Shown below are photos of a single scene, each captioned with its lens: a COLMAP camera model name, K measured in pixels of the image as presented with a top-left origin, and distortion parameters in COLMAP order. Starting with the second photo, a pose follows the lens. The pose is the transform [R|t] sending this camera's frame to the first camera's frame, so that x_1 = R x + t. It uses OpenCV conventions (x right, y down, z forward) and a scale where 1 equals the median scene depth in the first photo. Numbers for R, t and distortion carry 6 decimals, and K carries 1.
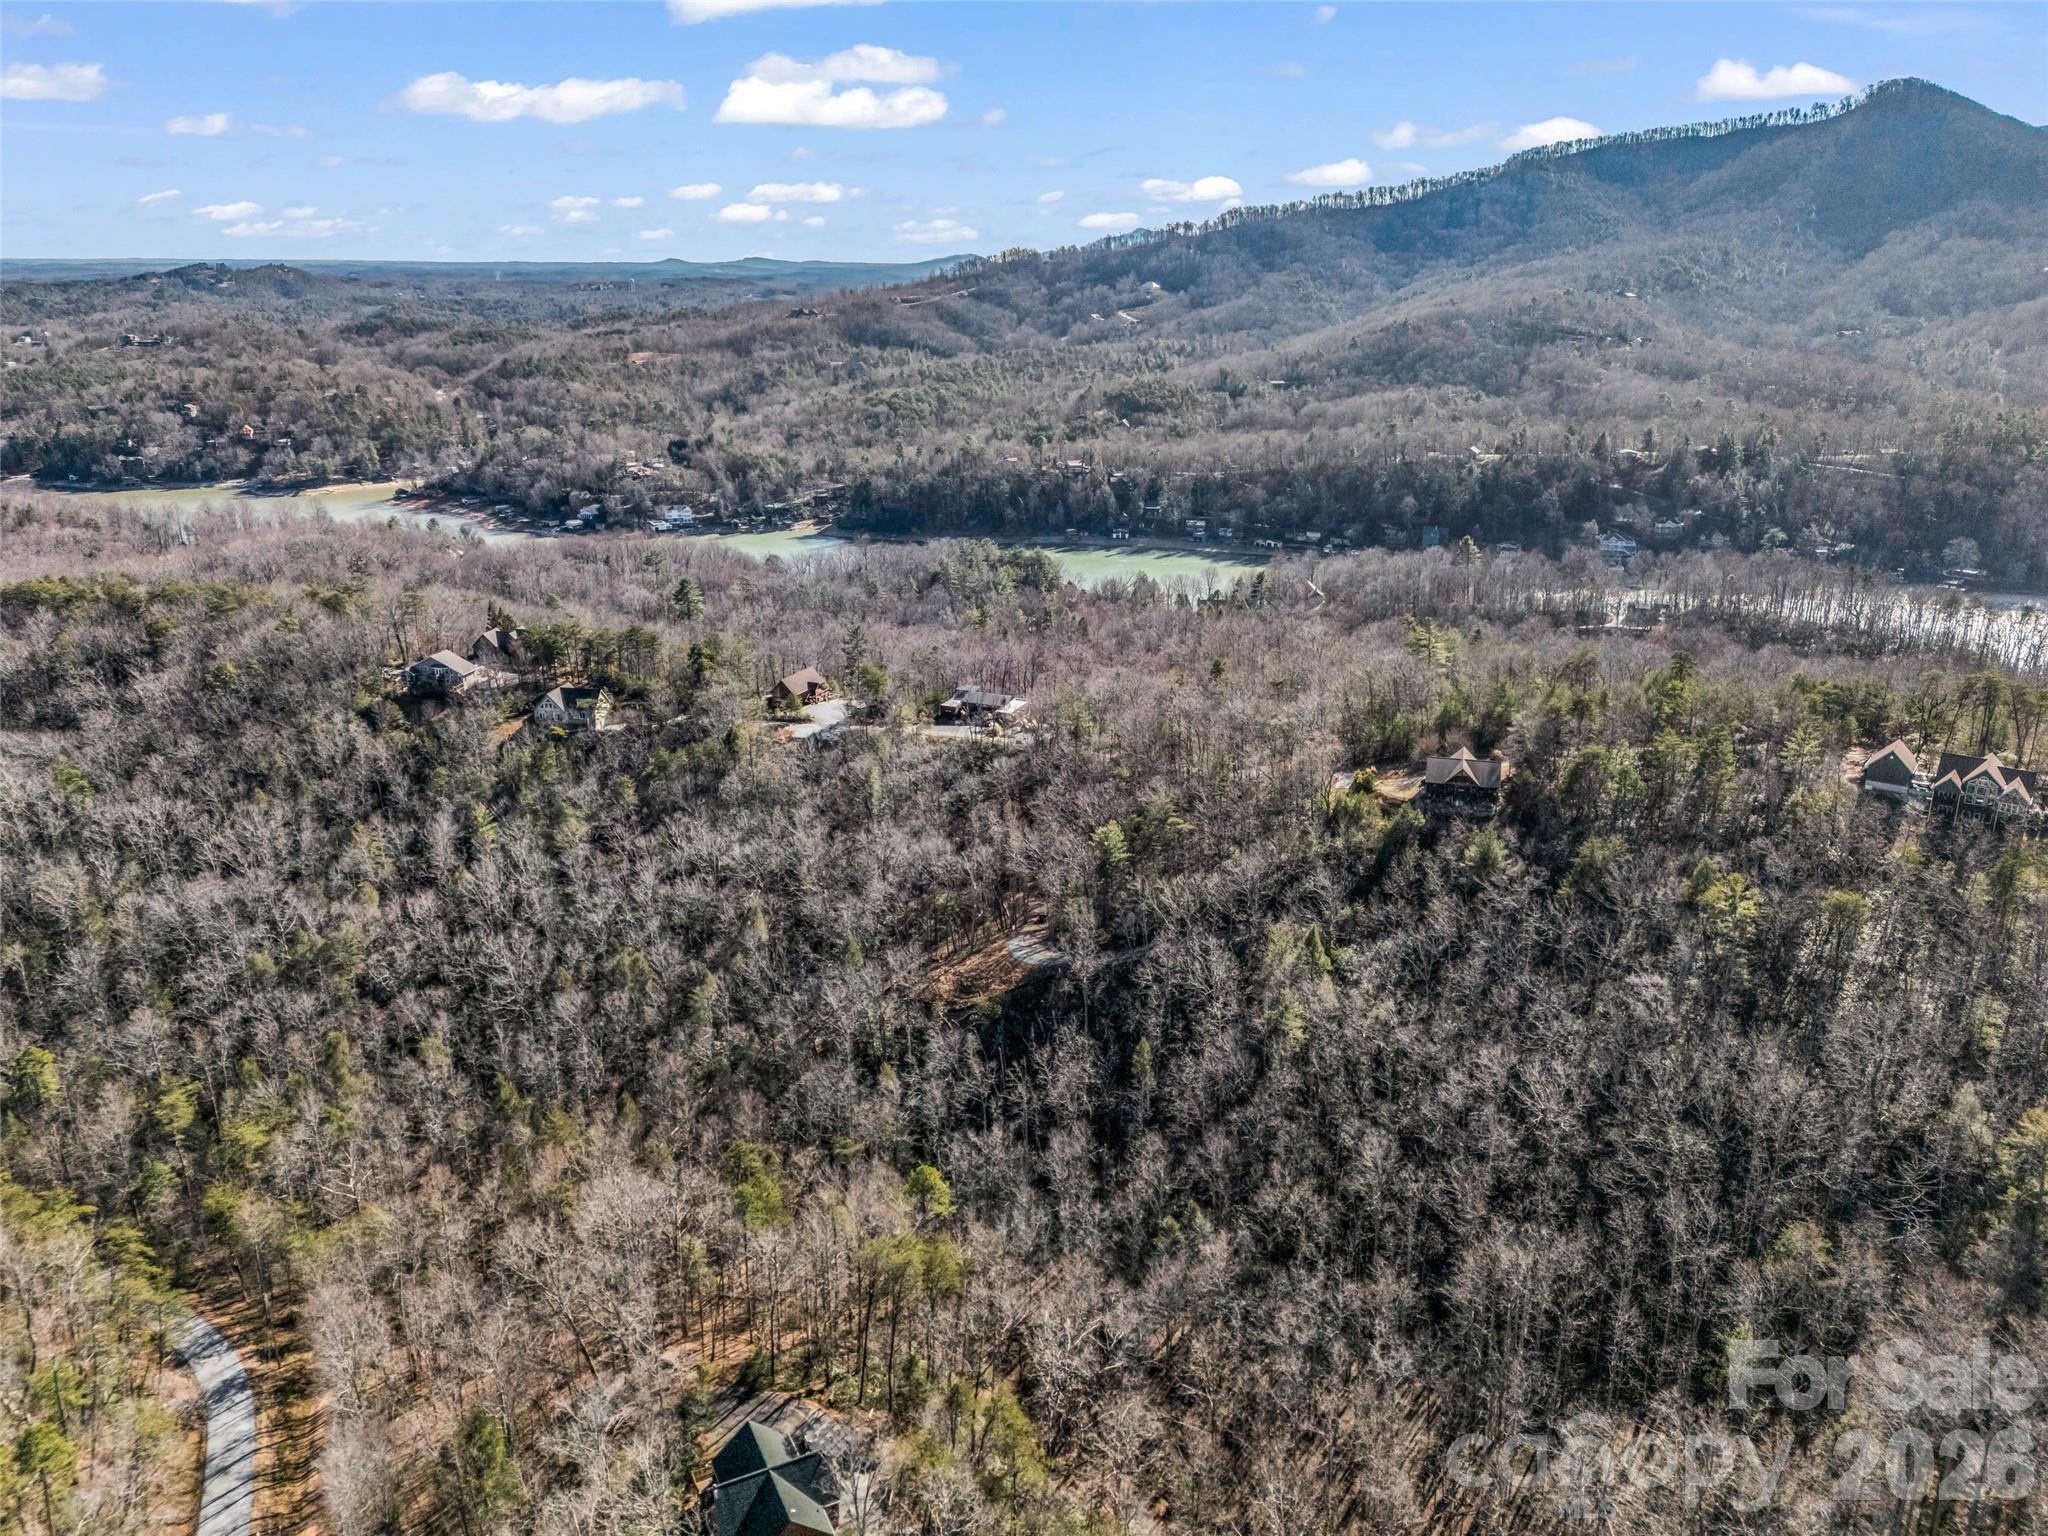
lens RADIAL K [[1514.3, 0, 1020.3], [0, 1514.3, 769.1], [0, 0, 1]] dist [0.091077, -0.090910]
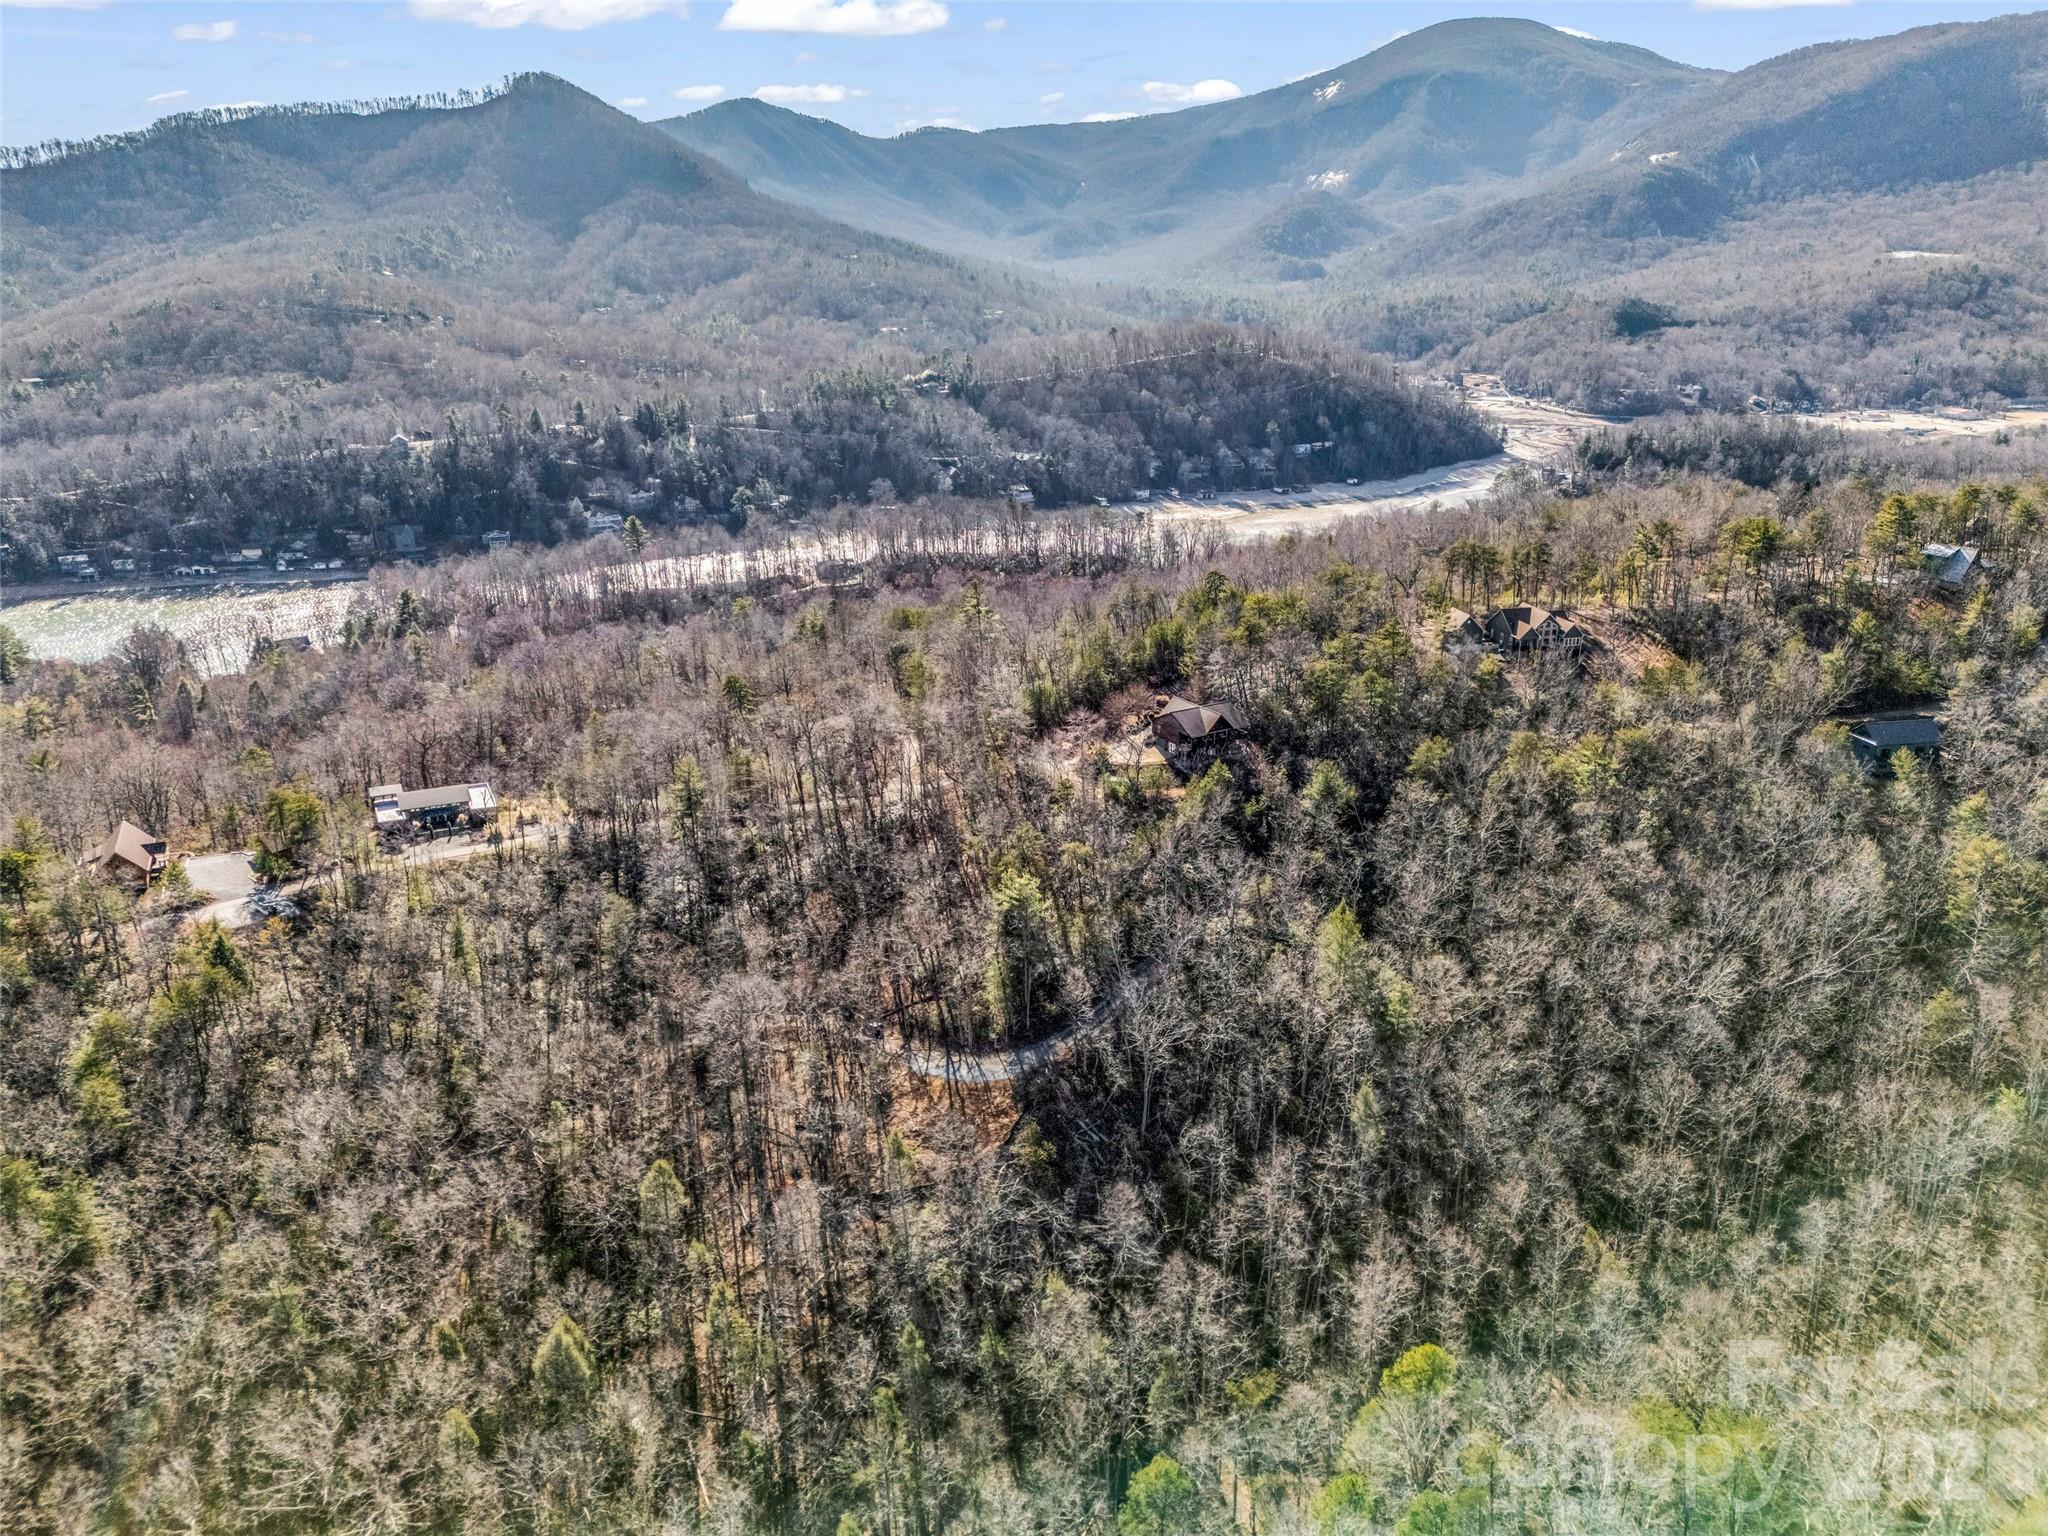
lens RADIAL K [[1521.0, 0, 1020.6], [0, 1521.0, 765.2], [0, 0, 1]] dist [0.089532, -0.080725]
pose [[0.676782, -0.237776, 0.696727, -0.114998], [0.236062, 0.966522, 0.100546, -0.023499], [-0.697310, 0.096423, 0.710255, 0.101602]]
